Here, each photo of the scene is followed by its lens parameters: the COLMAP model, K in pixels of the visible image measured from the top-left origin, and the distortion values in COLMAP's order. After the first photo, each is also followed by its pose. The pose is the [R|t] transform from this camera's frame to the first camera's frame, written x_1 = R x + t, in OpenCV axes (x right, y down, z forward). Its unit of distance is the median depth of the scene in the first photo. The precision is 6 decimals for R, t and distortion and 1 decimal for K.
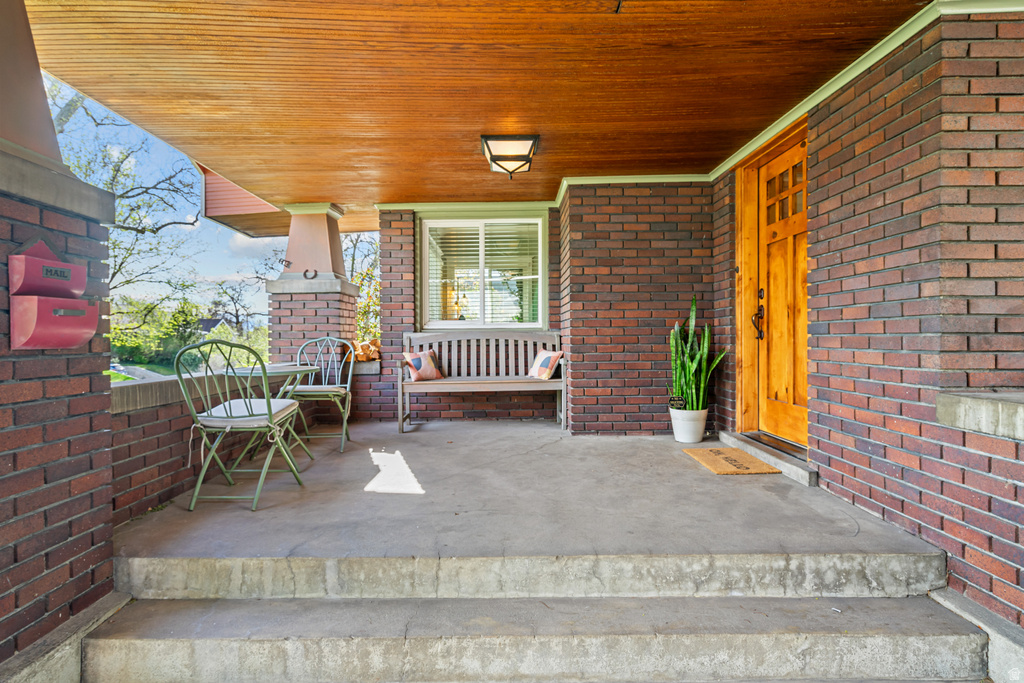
lens RADIAL K [[590.3, 0, 512.7], [0, 590.3, 348.3], [0, 0, 1]] dist [0.007852, 0.003183]
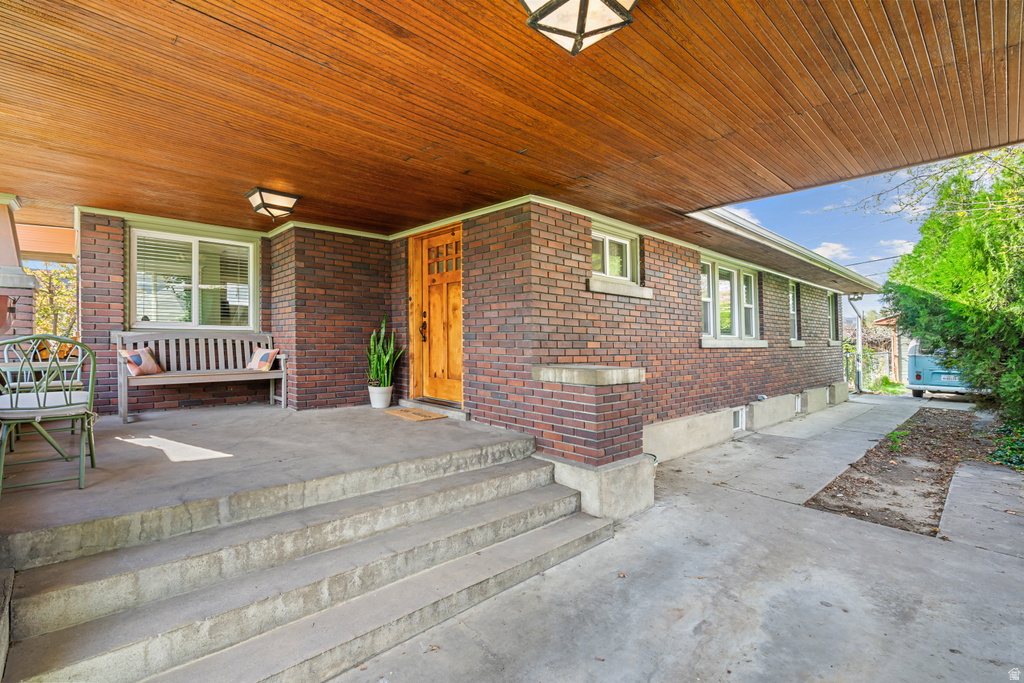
lens RADIAL K [[470.1, 0, 509.6], [0, 470.1, 326.3], [0, 0, 1]] dist [0.002710, 0.001397]
pose [[0.737717, 0.034886, 0.674209, -0.371568], [-0.002675, 0.998807, -0.048755, 0.006665], [-0.675105, 0.034164, 0.736930, -0.178094]]
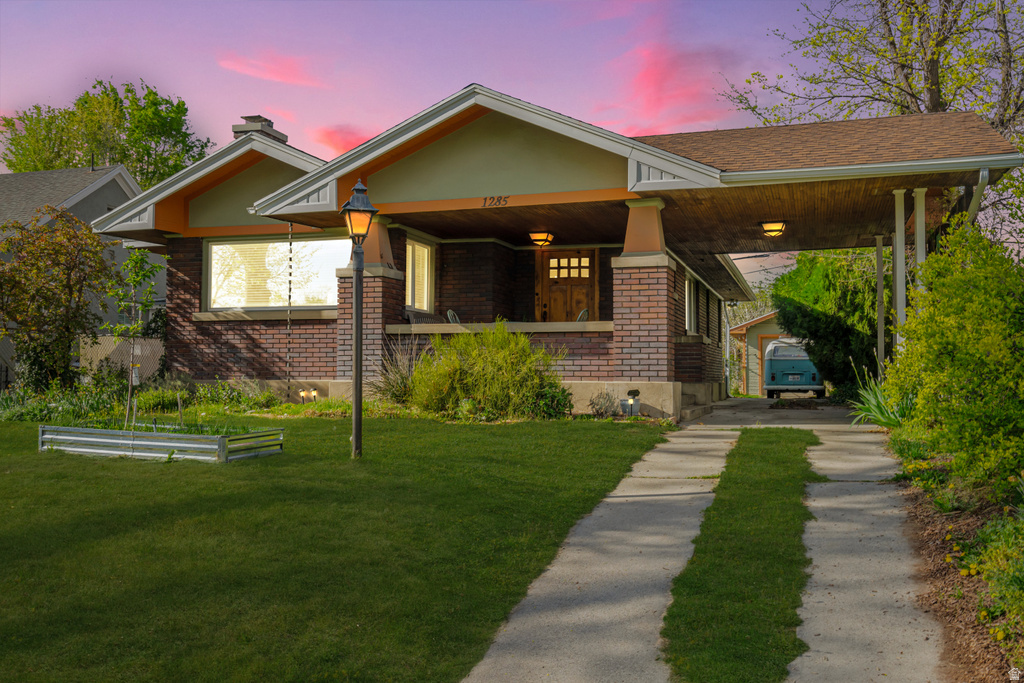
lens RADIAL K [[984.0, 0, 512.0], [0, 984.0, 341.5], [0, 0, 1]] dist [-0.006528, -0.001897]
pose [[0.311480, 0.047194, 0.949080, -4.137780], [0.007657, 0.998609, -0.052170, 0.314656], [-0.950222, 0.023517, 0.310685, -0.108029]]
